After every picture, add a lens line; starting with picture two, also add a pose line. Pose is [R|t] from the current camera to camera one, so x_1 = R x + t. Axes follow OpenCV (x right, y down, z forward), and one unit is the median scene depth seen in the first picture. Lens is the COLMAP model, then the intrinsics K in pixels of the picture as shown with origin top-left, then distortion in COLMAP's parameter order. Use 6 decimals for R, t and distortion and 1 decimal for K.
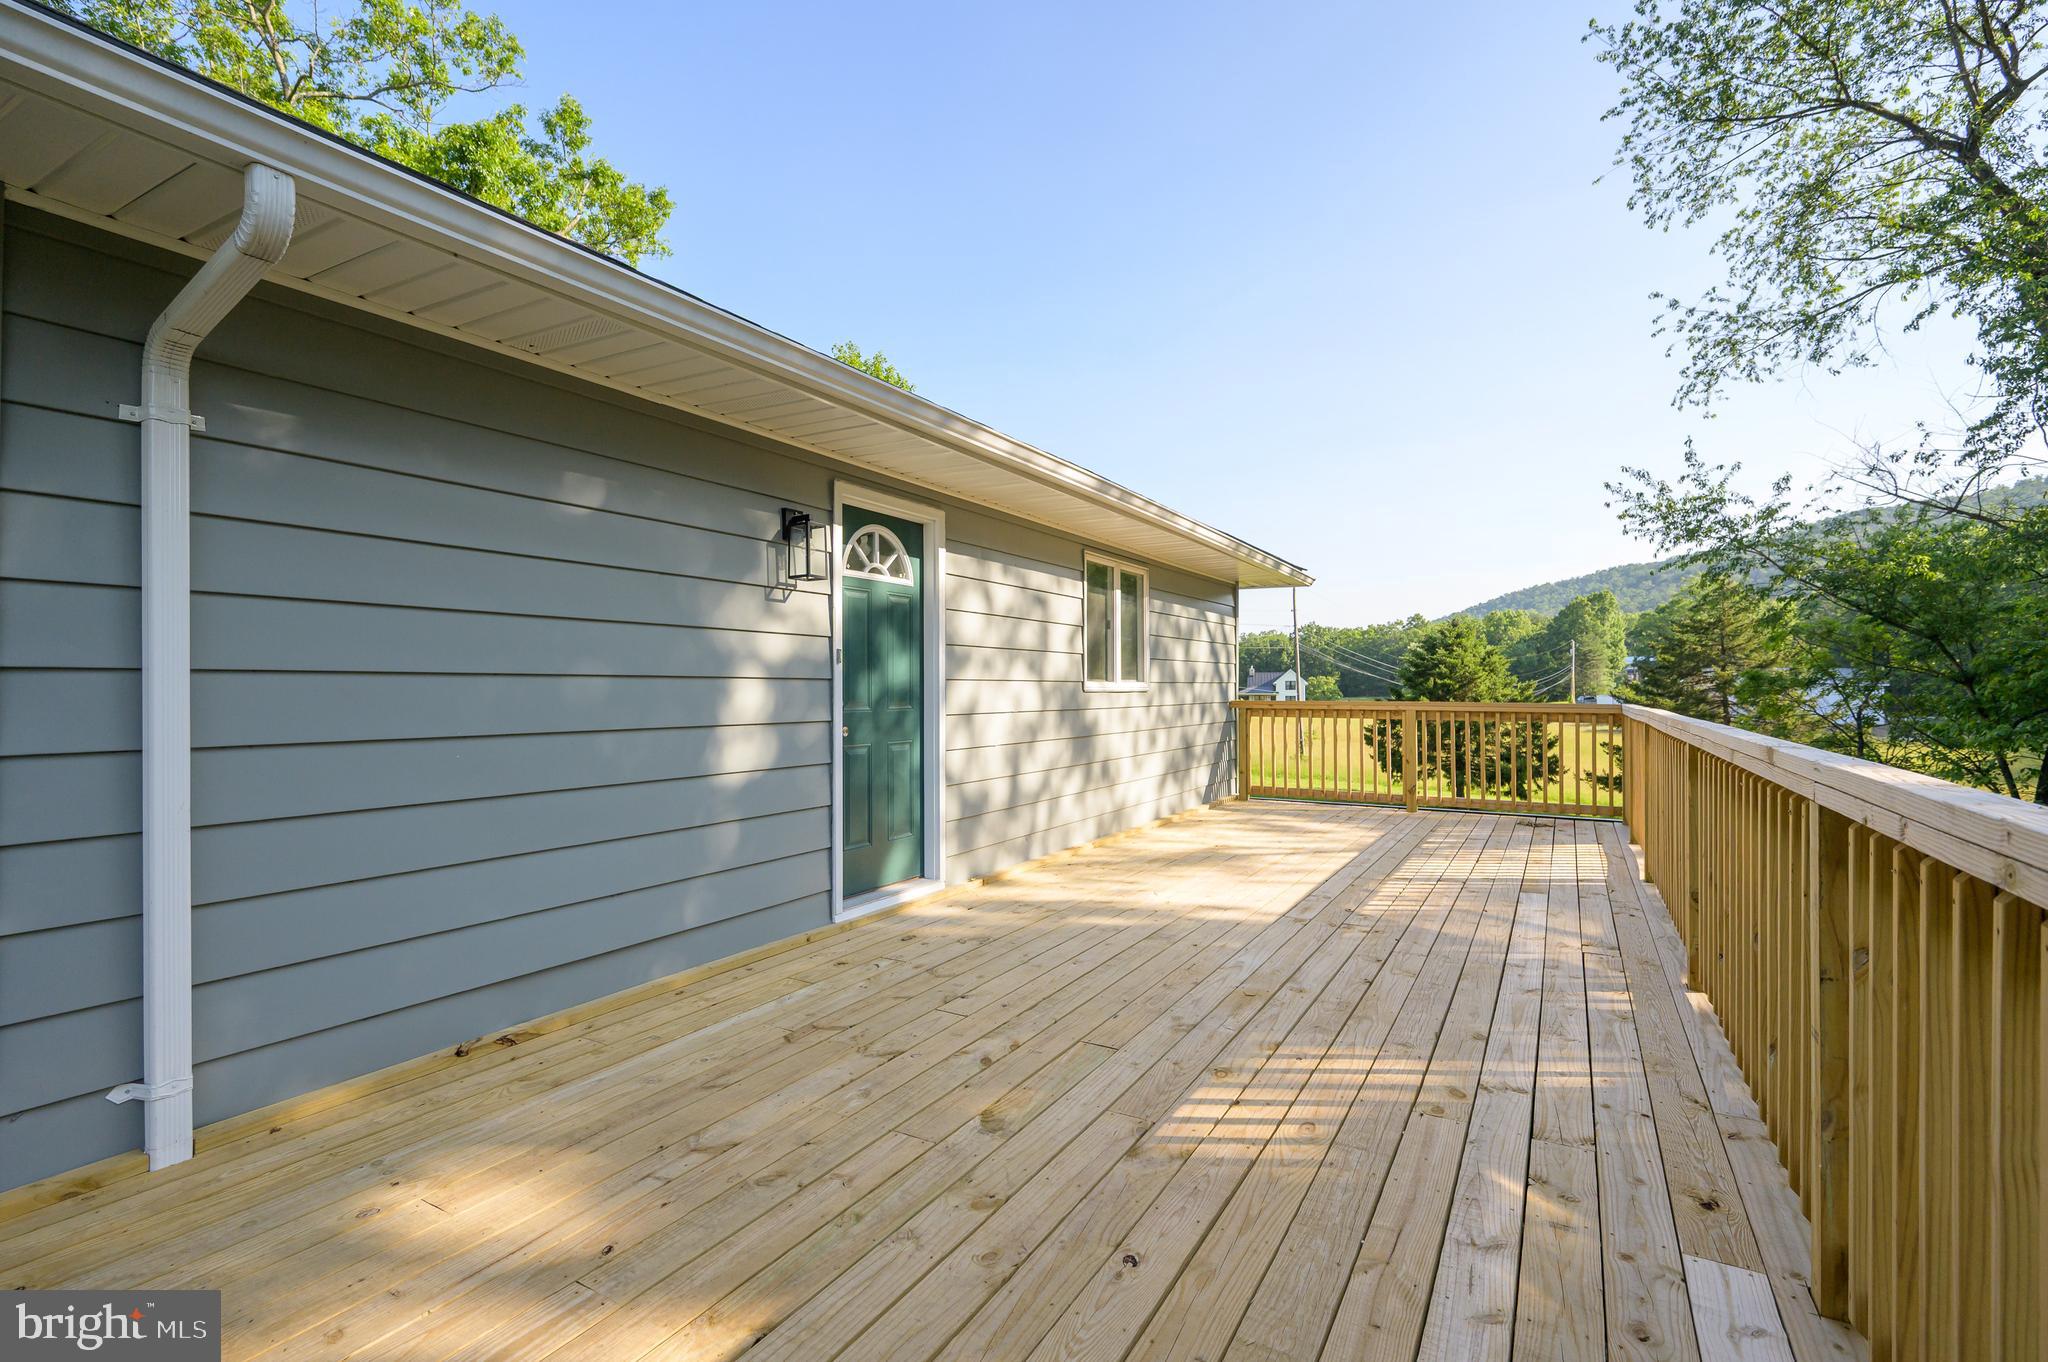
lens RADIAL K [[935.5, 0, 1027.7], [0, 935.5, 693.5], [0, 0, 1]] dist [-0.012253, -0.002050]
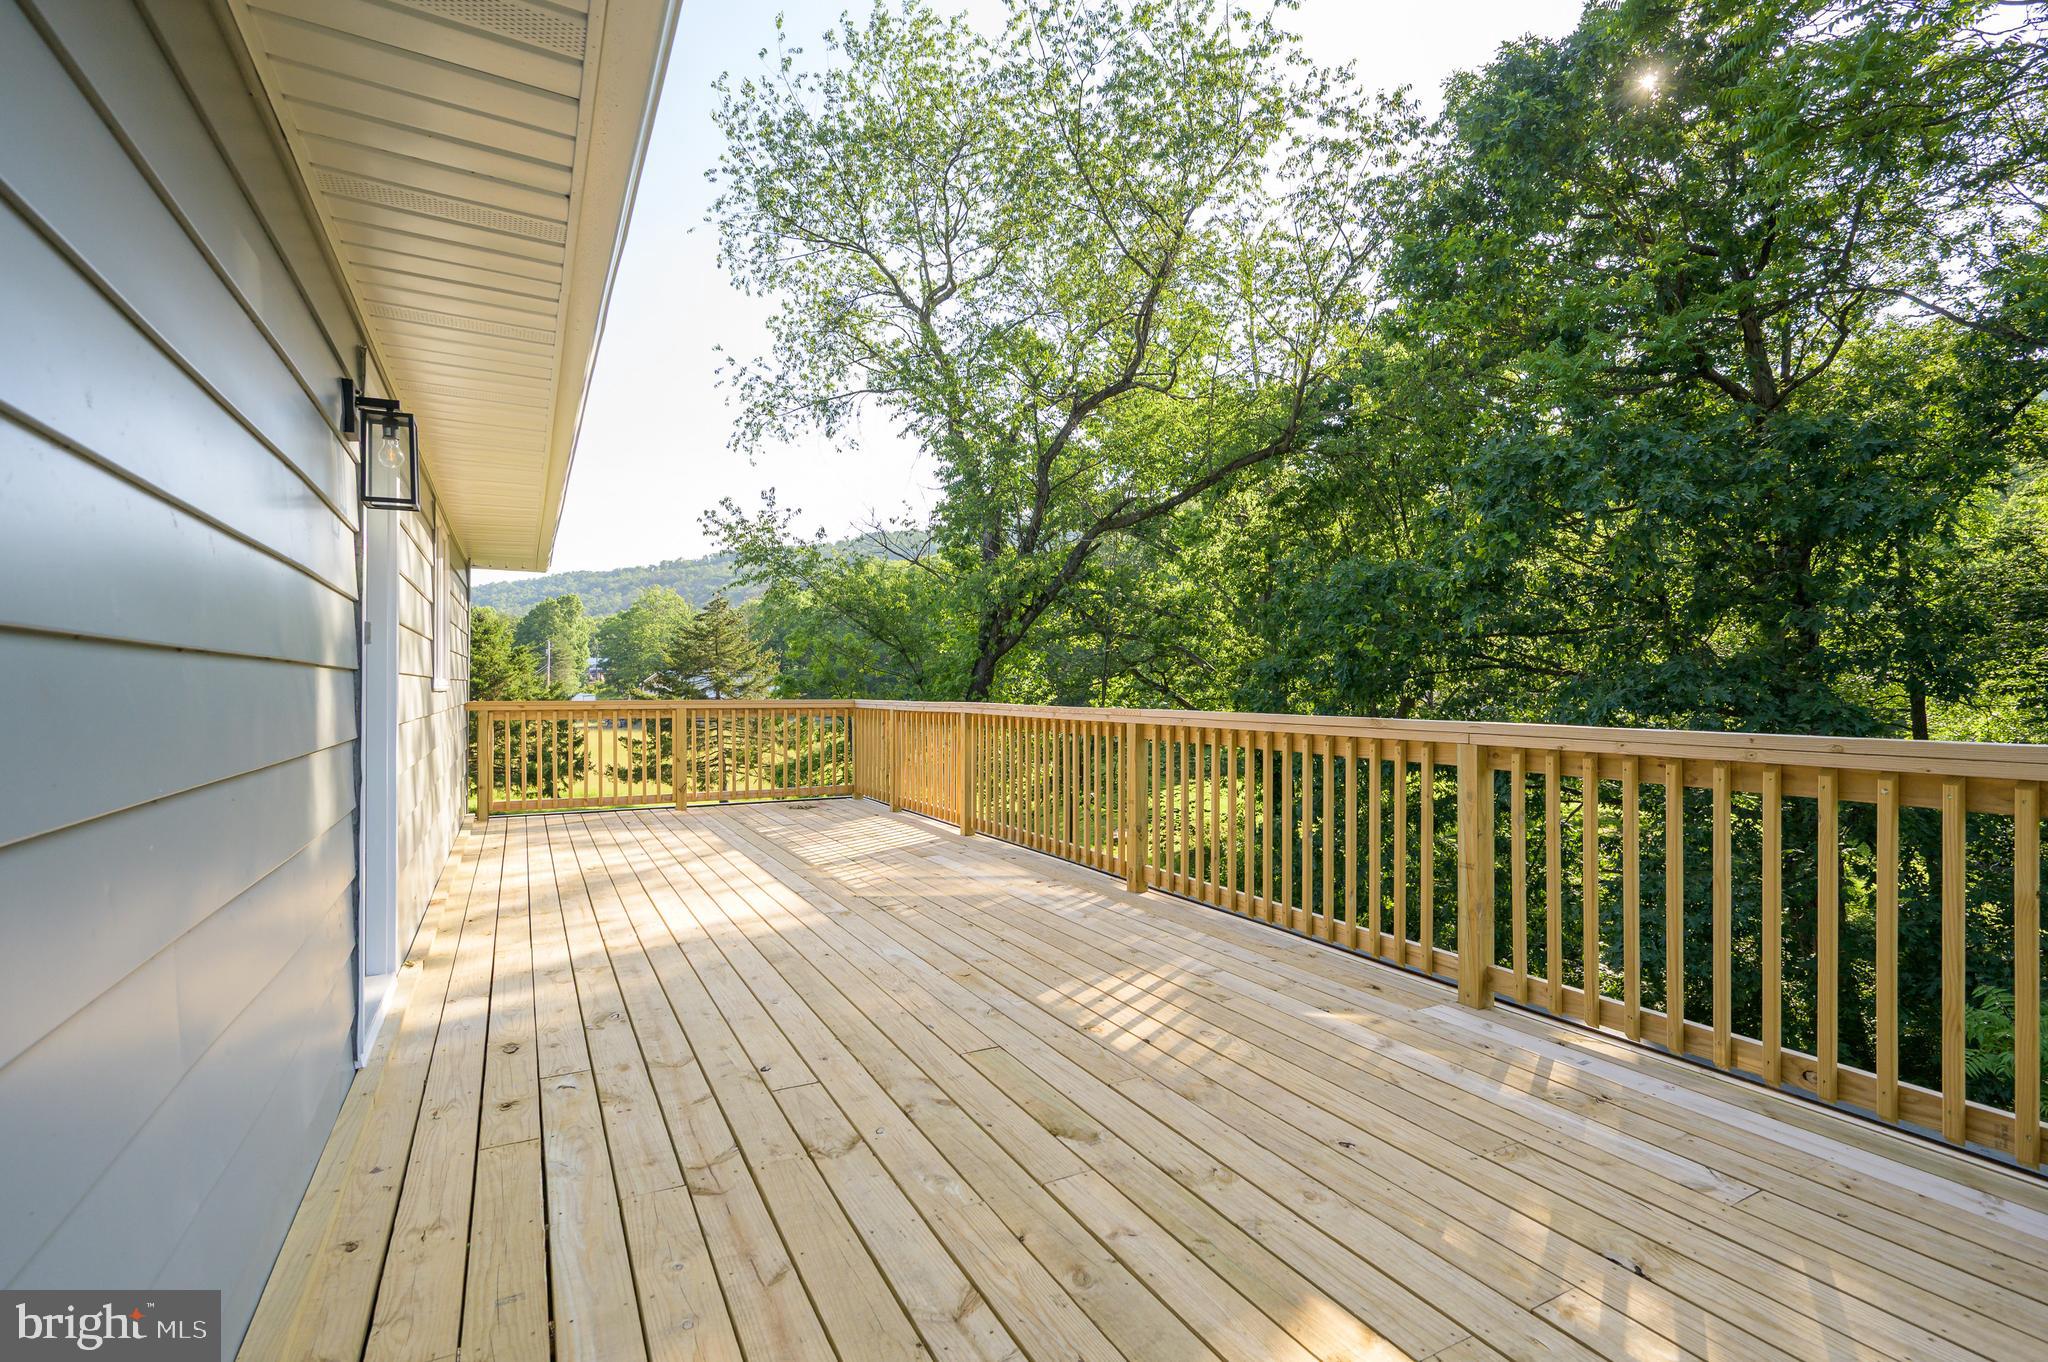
lens RADIAL K [[935.5, 0, 1033.0], [0, 935.5, 676.1], [0, 0, 1]] dist [-0.012253, -0.002050]
pose [[0.519082, 0.009445, 0.854672, -0.499506], [0.005633, 0.999879, -0.014470, -0.001626], [-0.854706, 0.012325, 0.518966, 0.295830]]
